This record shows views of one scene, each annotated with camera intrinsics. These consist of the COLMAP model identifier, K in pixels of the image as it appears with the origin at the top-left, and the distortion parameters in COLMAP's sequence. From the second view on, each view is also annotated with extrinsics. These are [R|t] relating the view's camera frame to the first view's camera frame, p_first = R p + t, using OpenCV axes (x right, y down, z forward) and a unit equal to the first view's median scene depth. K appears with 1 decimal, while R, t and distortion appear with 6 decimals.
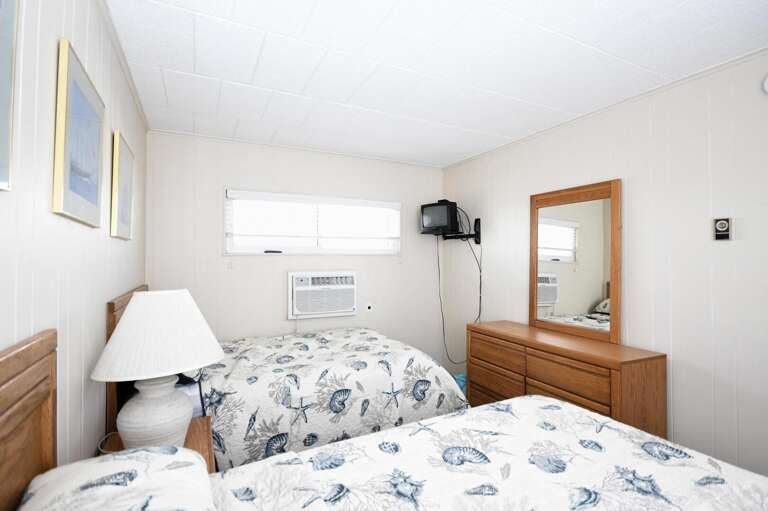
lens RADIAL K [[367.1, 0, 385.6], [0, 367.1, 255.3], [0, 0, 1]] dist [0.001930, 0.000648]
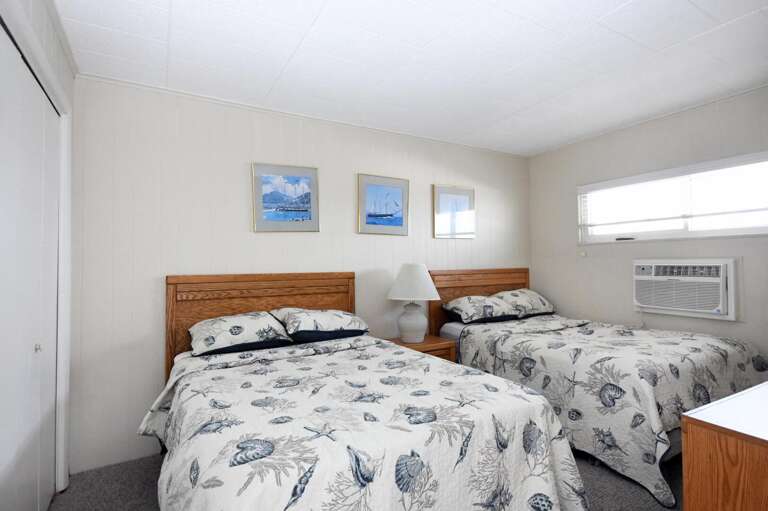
lens RADIAL K [[396.4, 0, 385.0], [0, 396.4, 257.3], [0, 0, 1]] dist [0.003388, 0.000425]
pose [[0.036276, -0.014935, -0.999230, 0.994808], [0.021869, 0.999661, -0.014147, 0.054471], [0.999102, -0.021339, 0.036590, 0.464417]]
